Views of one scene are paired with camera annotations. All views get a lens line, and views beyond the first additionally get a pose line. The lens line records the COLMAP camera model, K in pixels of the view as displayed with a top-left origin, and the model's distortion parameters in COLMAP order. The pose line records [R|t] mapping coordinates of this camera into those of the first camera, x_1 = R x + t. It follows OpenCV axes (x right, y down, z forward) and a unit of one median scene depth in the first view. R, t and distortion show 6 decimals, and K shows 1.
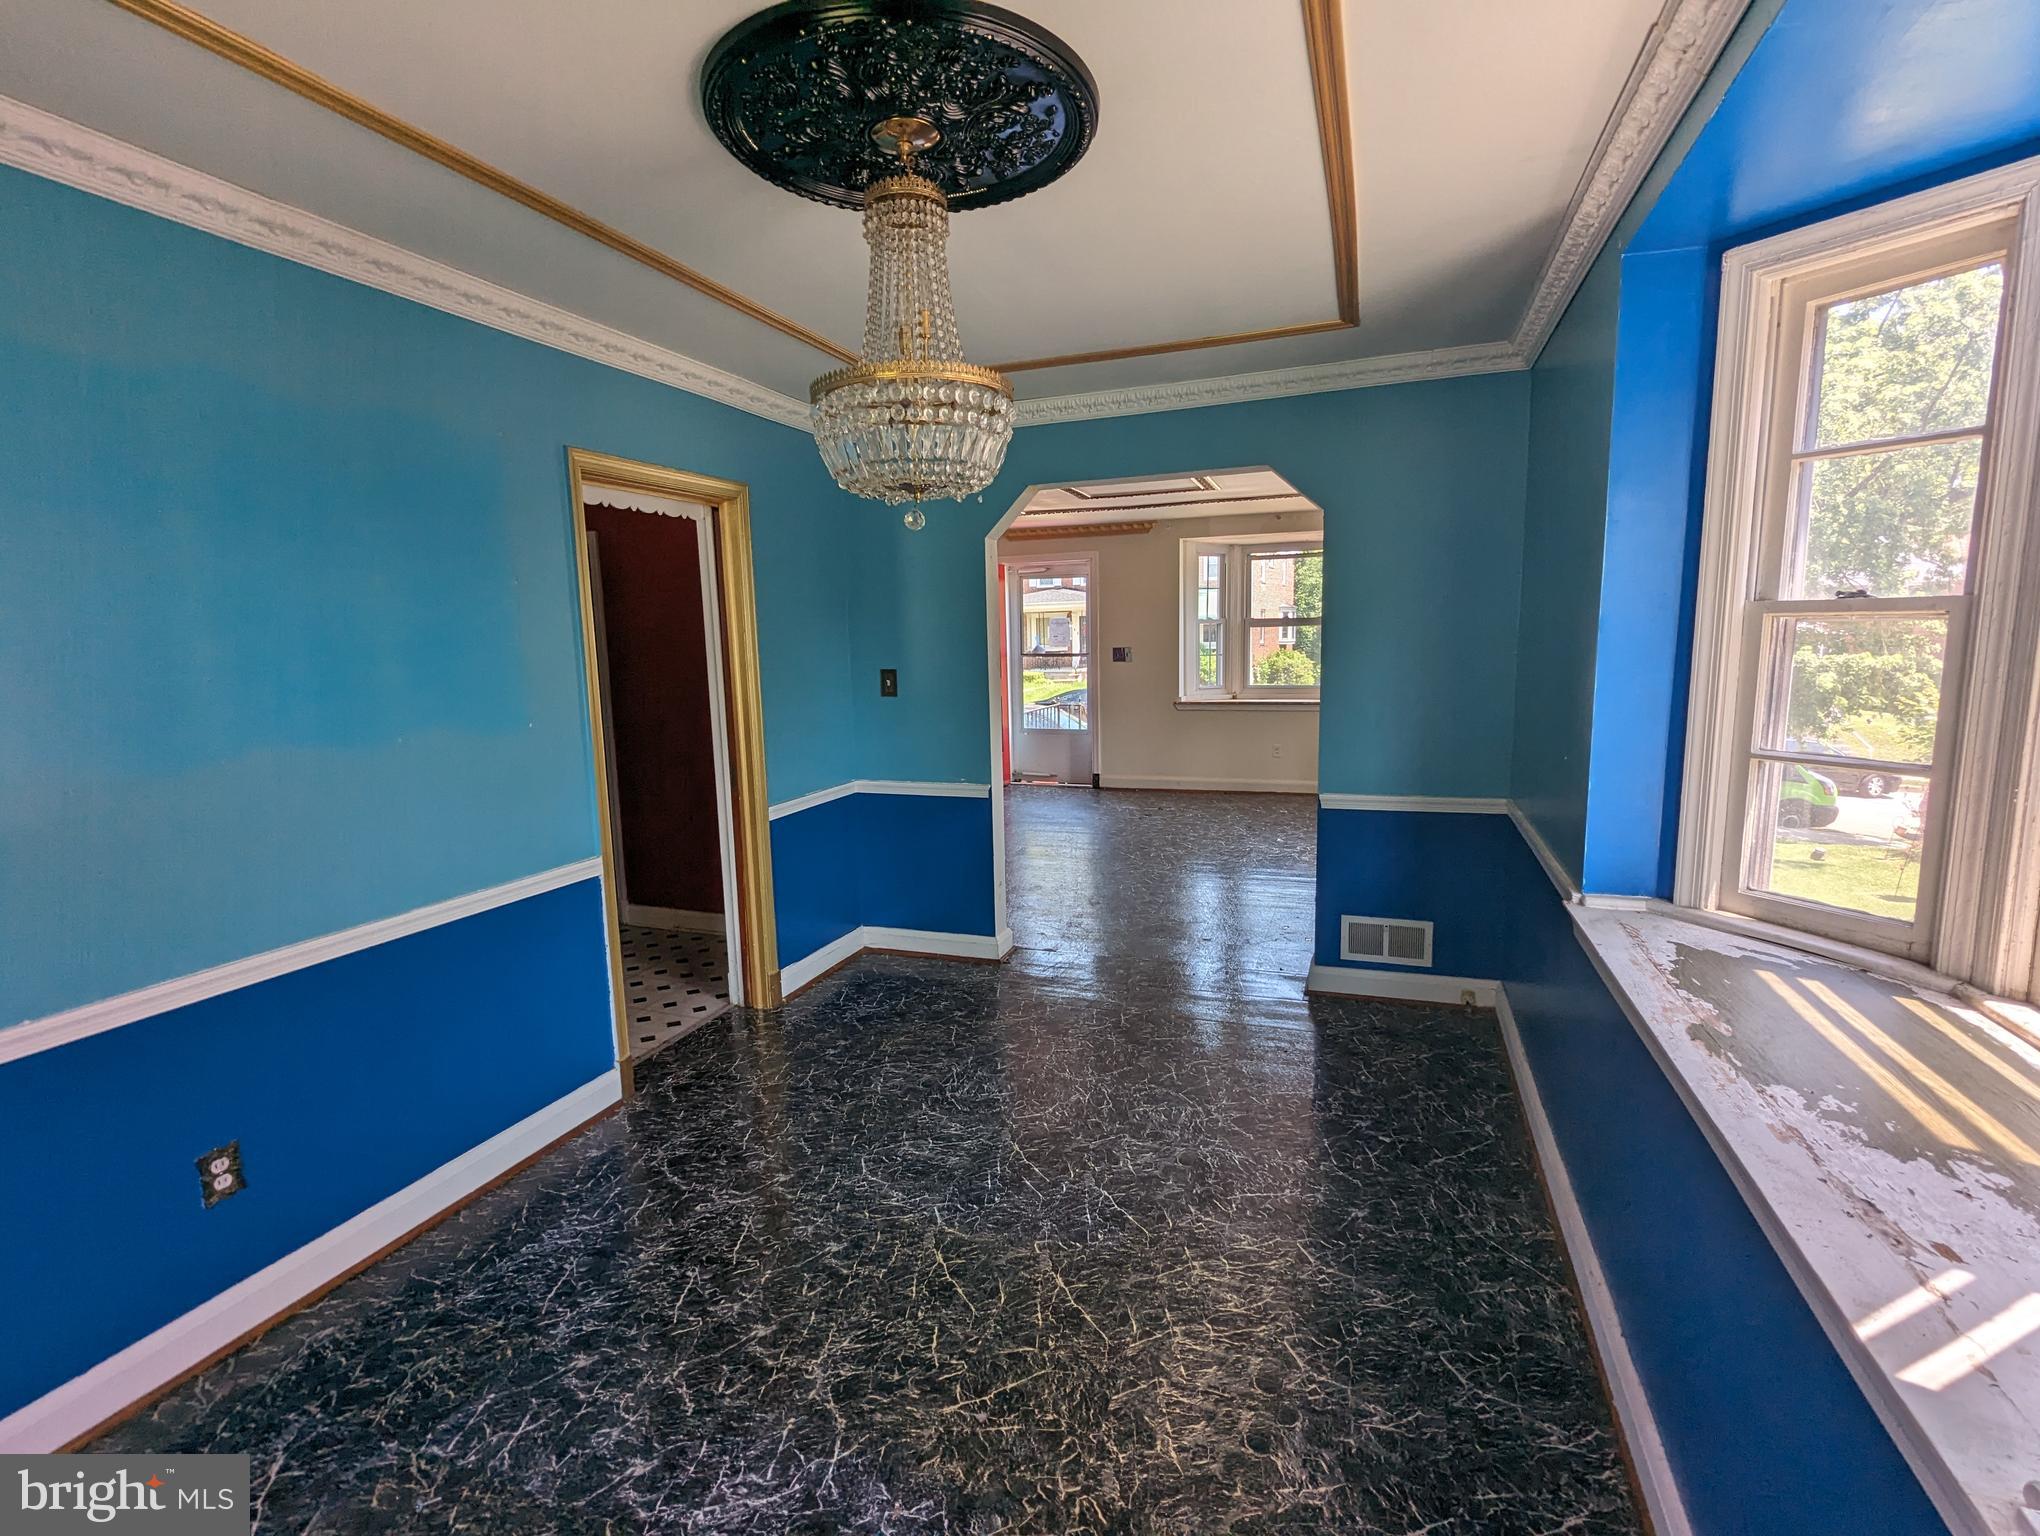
lens RADIAL K [[971.4, 0, 1007.7], [0, 971.4, 770.0], [0, 0, 1]] dist [0.000749, 0.000349]
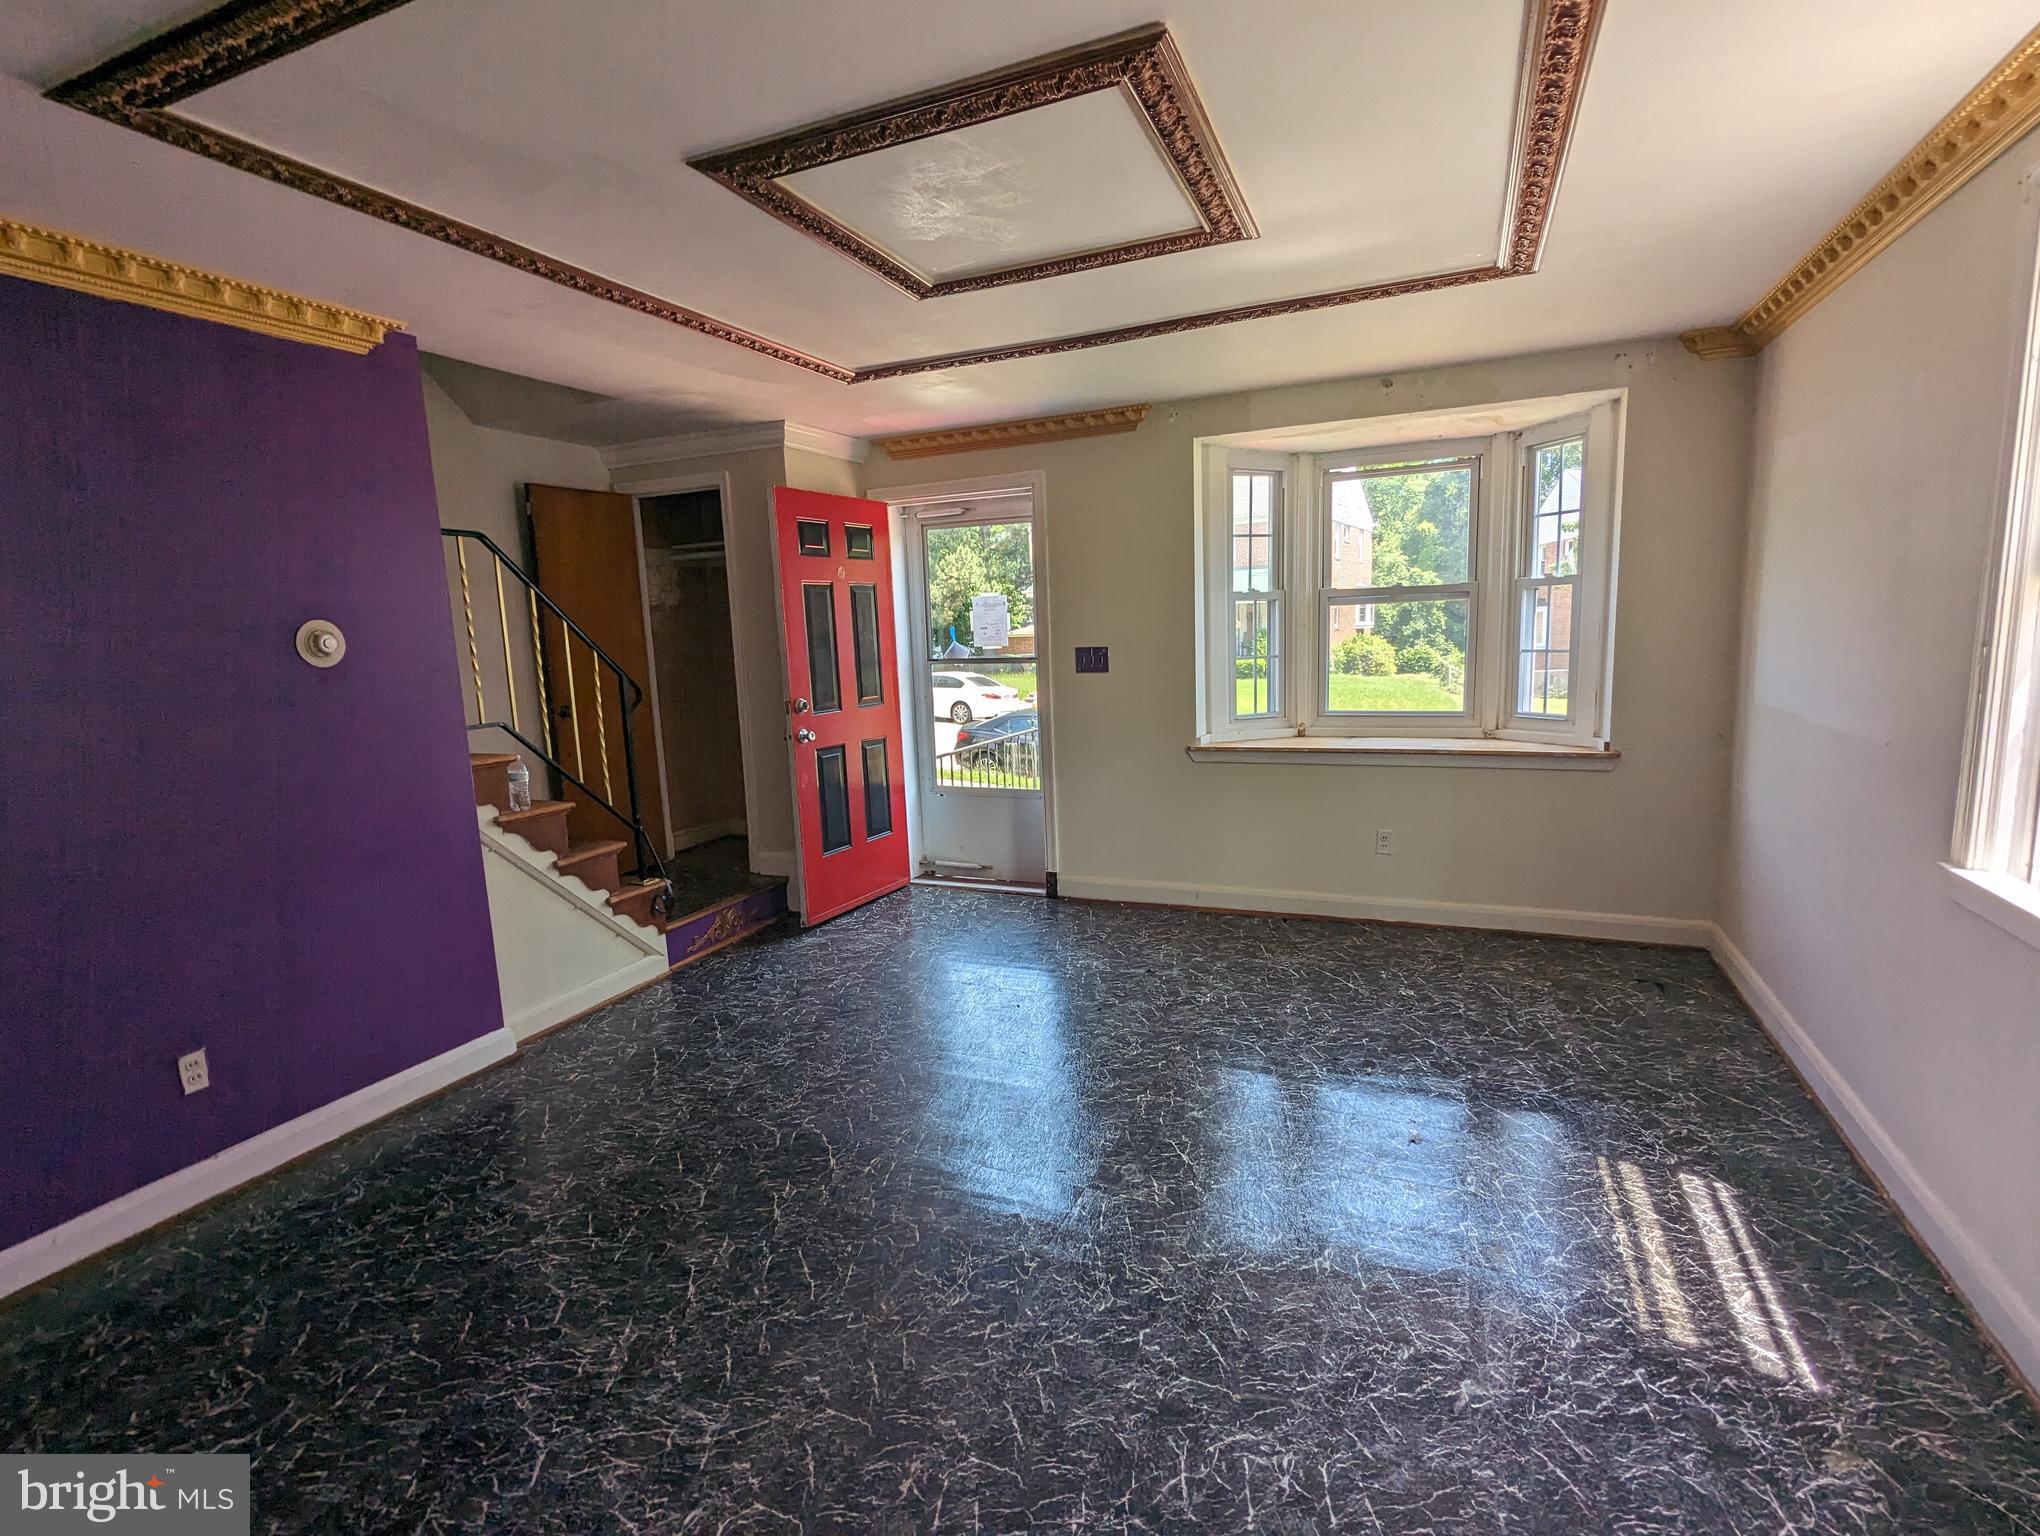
lens RADIAL K [[971.4, 0, 1020.8], [0, 971.4, 766.7], [0, 0, 1]] dist [0.000749, 0.000349]
pose [[0.998454, -0.005670, -0.055287, 0.106251], [0.006220, 0.999933, 0.009778, -0.063548], [0.055227, -0.010106, 0.998423, 0.444904]]
